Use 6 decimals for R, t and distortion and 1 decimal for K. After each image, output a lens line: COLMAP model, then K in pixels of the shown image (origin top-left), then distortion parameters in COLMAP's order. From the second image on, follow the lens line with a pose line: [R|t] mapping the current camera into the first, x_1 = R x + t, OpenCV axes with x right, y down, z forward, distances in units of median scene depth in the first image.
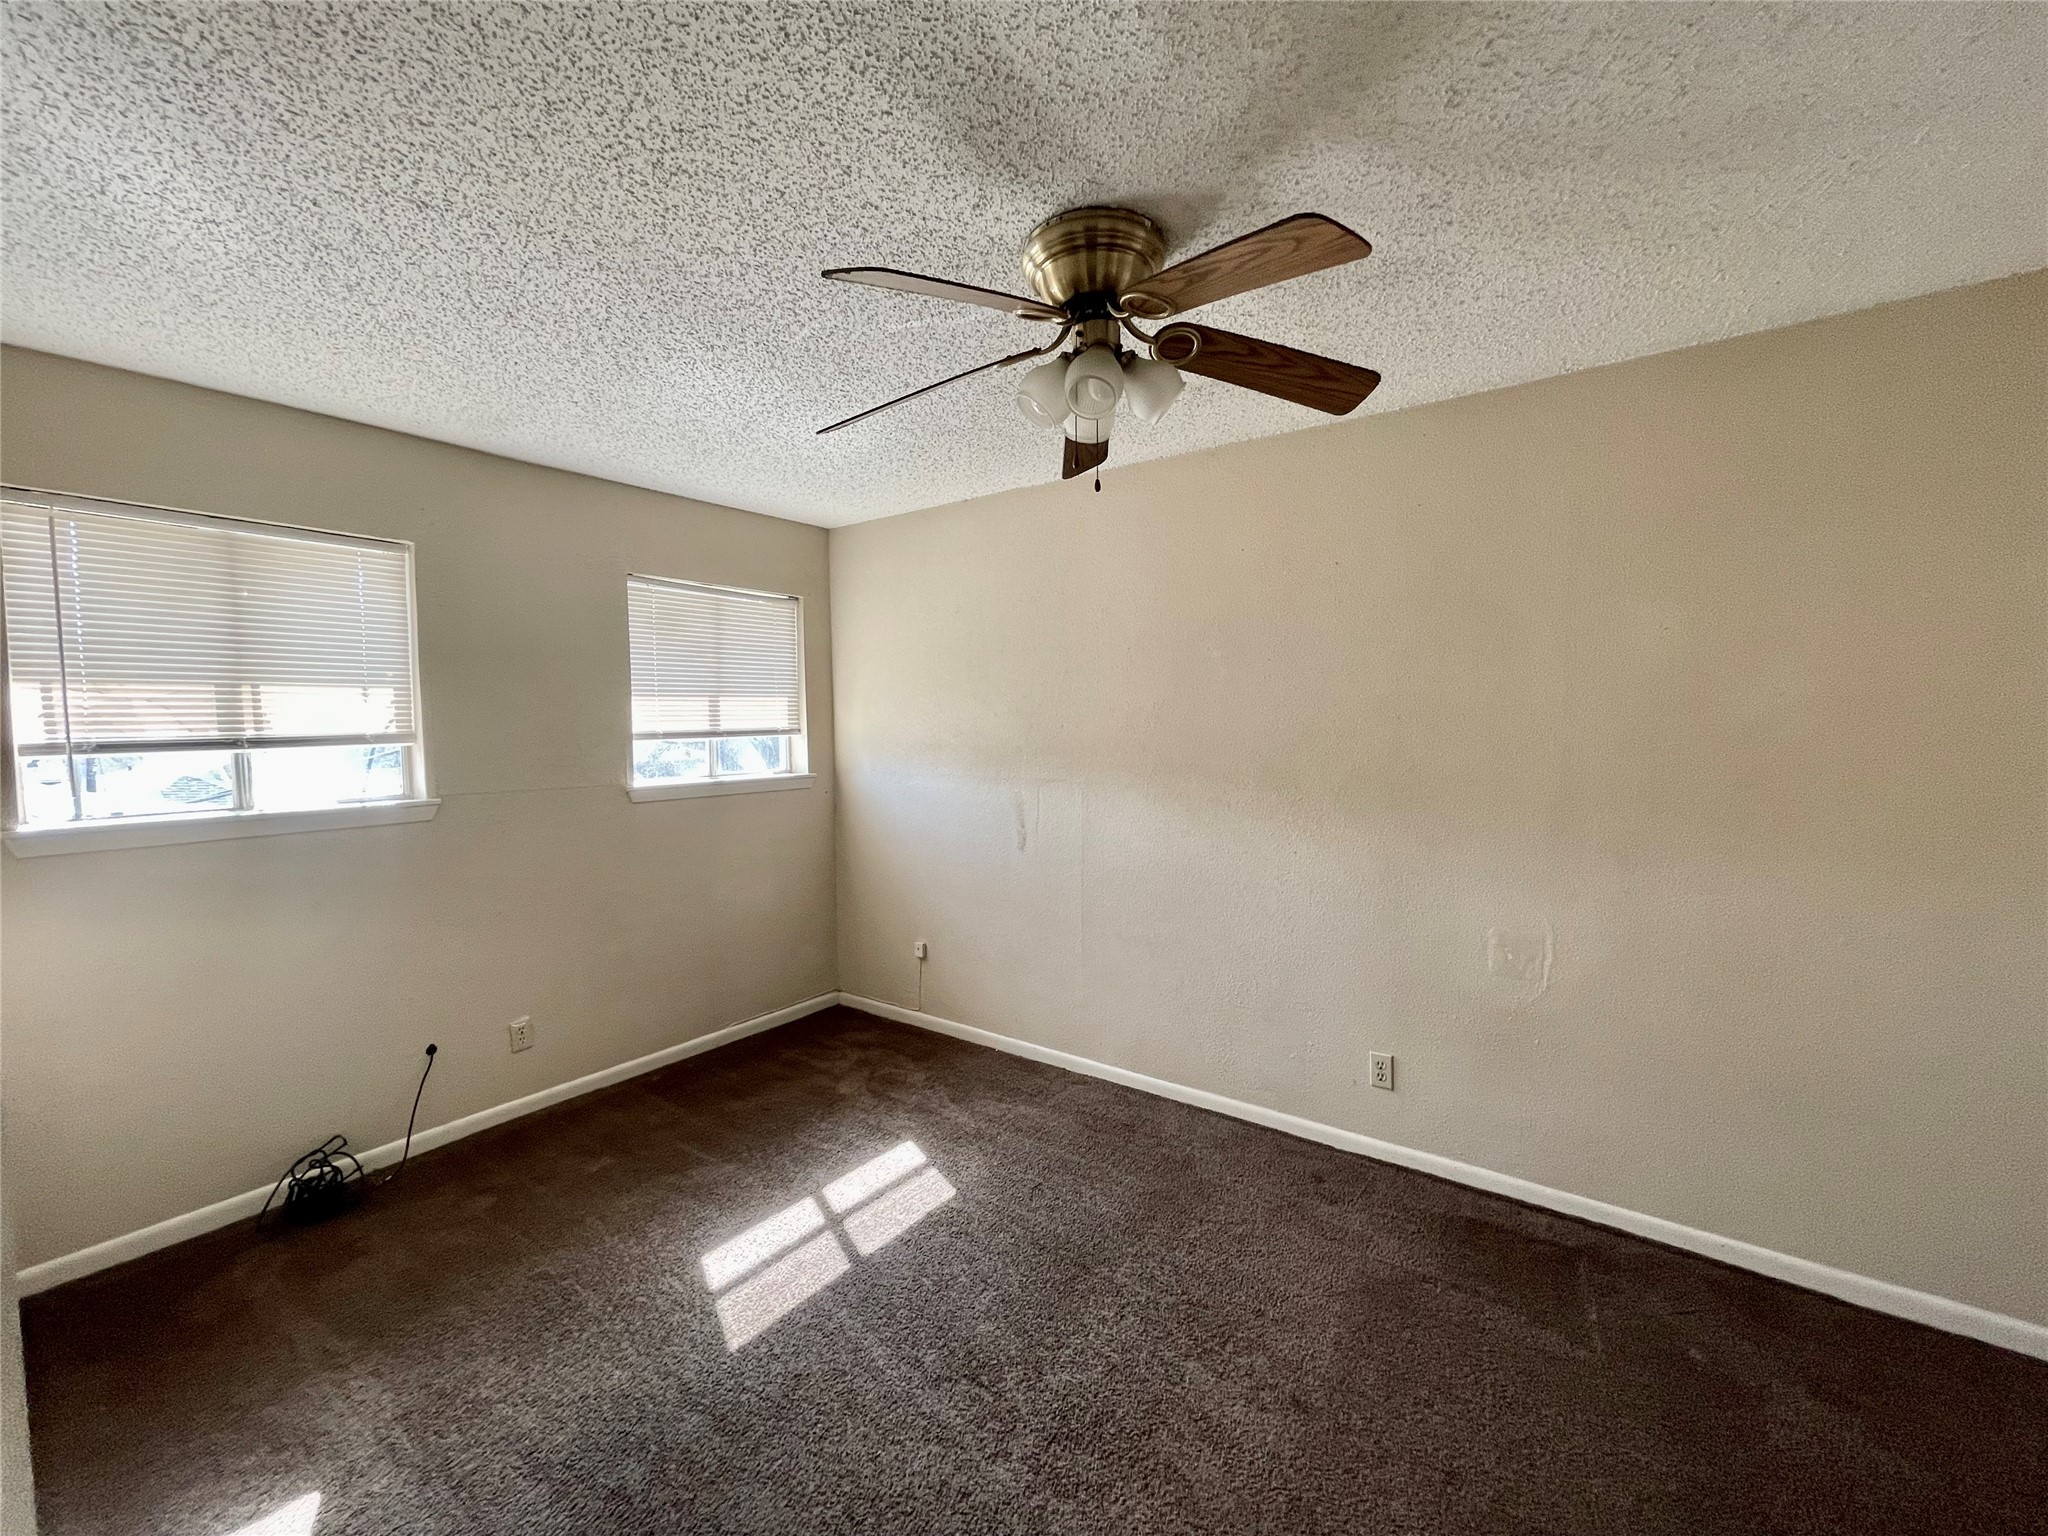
lens RADIAL K [[834.1, 0, 1018.6], [0, 834.1, 765.9], [0, 0, 1]] dist [-0.000314, 0.000165]
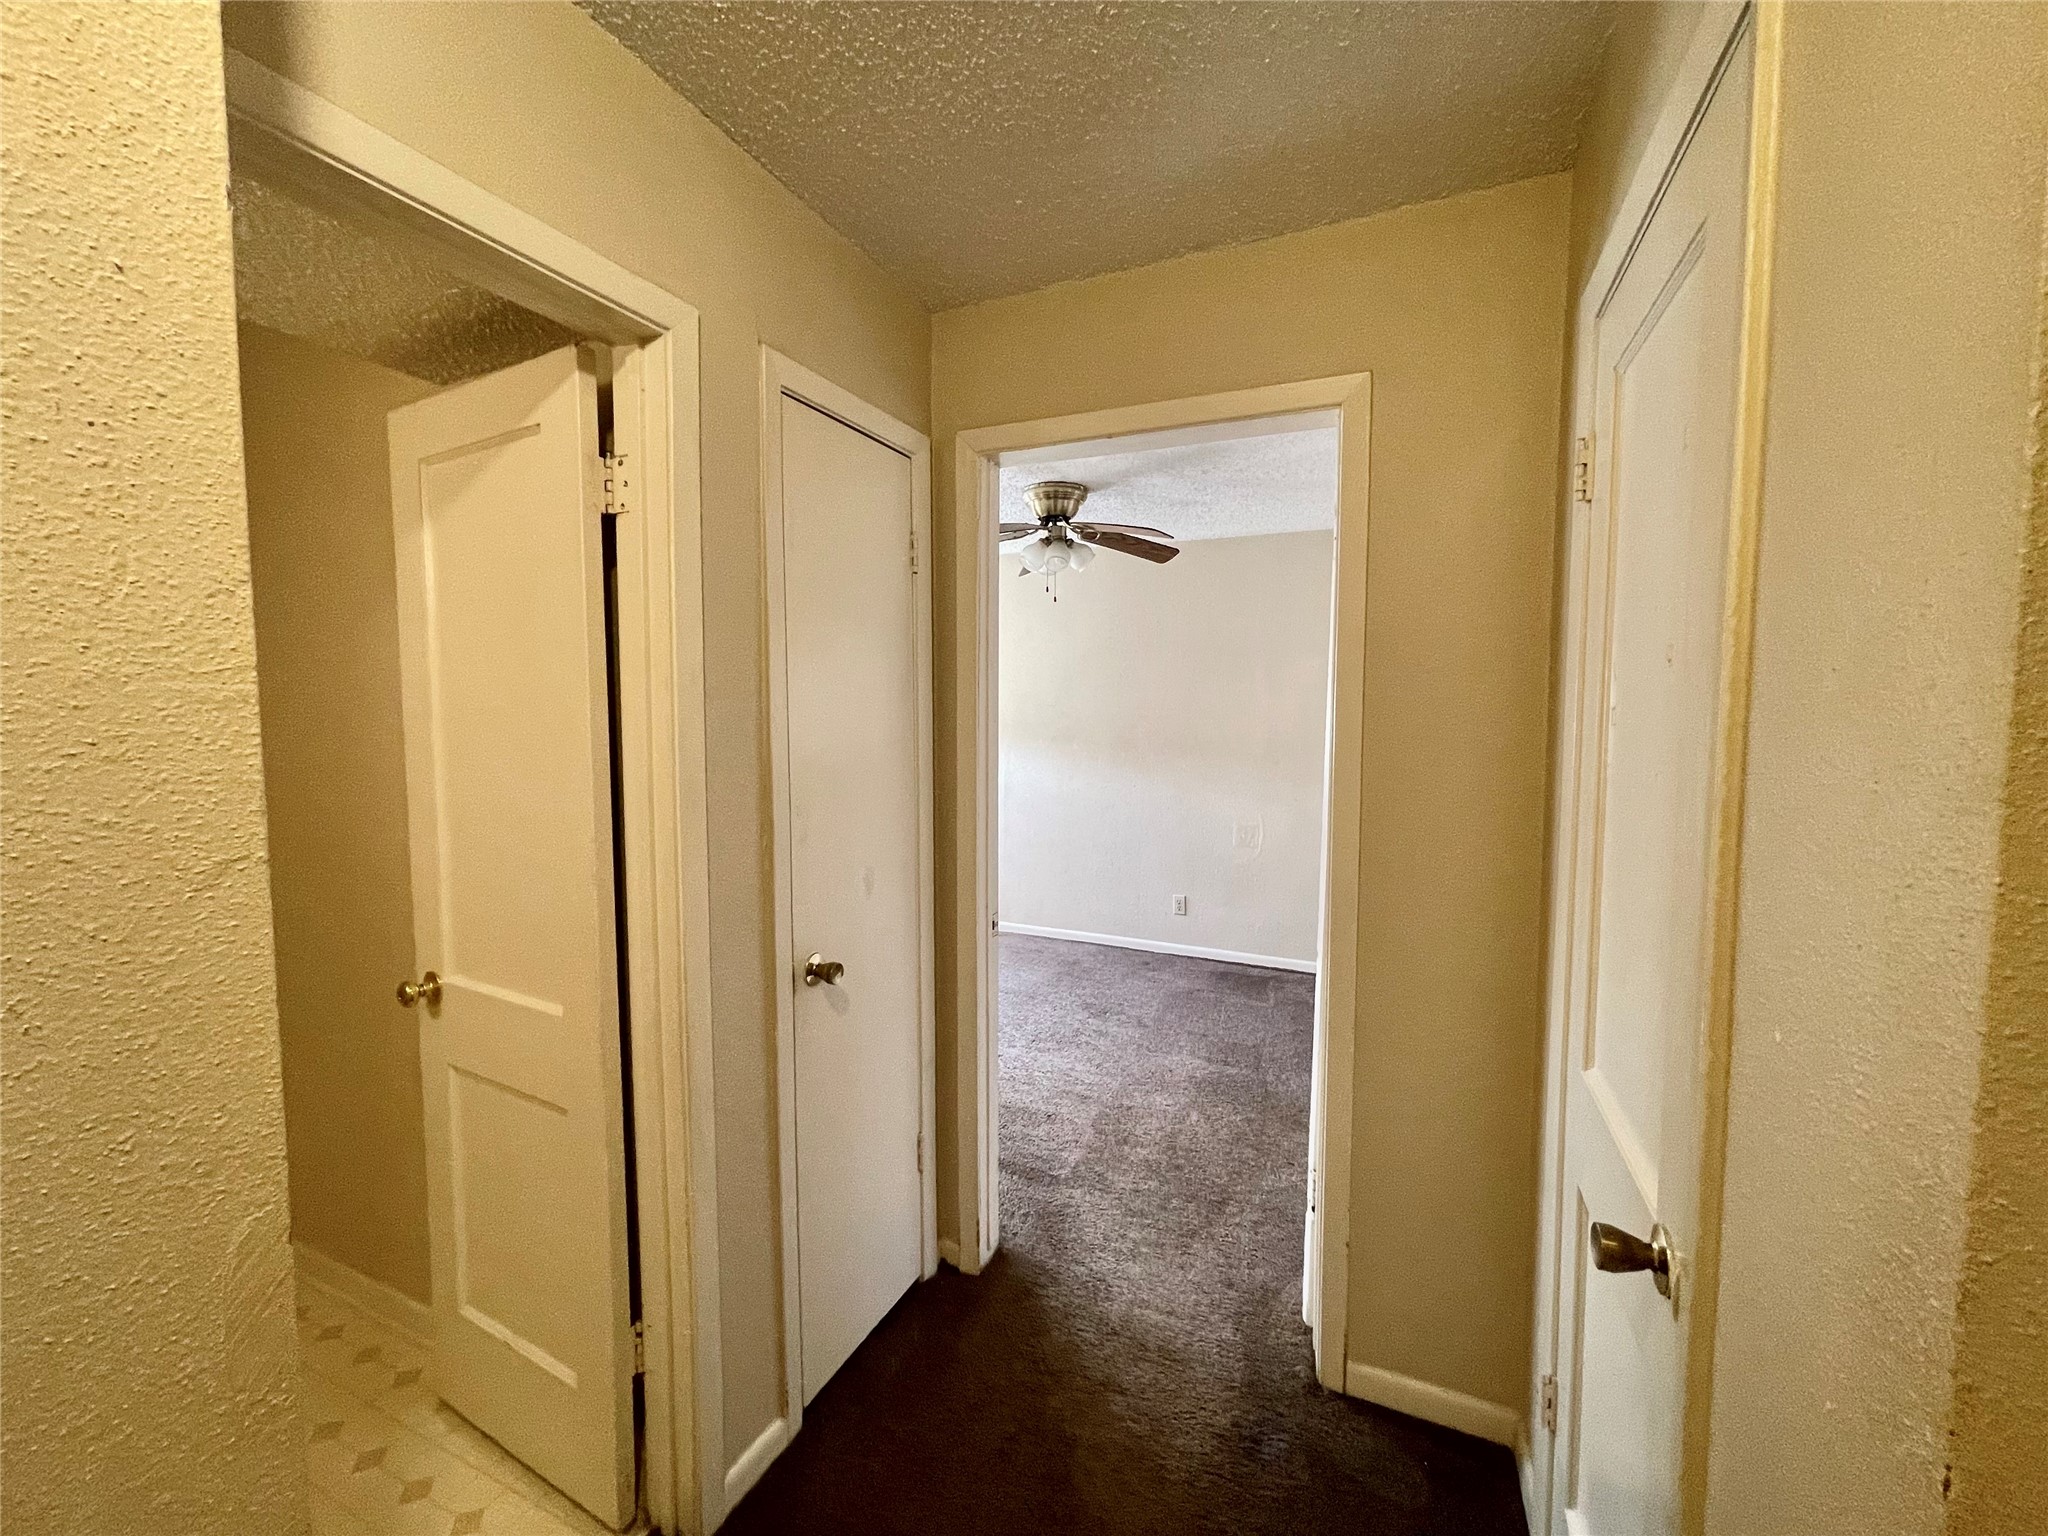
lens RADIAL K [[834.1, 0, 1018.6], [0, 834.1, 765.9], [0, 0, 1]] dist [-0.000314, 0.000165]
pose [[0.978726, -0.001132, 0.205171, -0.410104], [-0.002228, 0.999867, 0.016144, 0.052702], [-0.205162, -0.016258, 0.978593, -1.022984]]
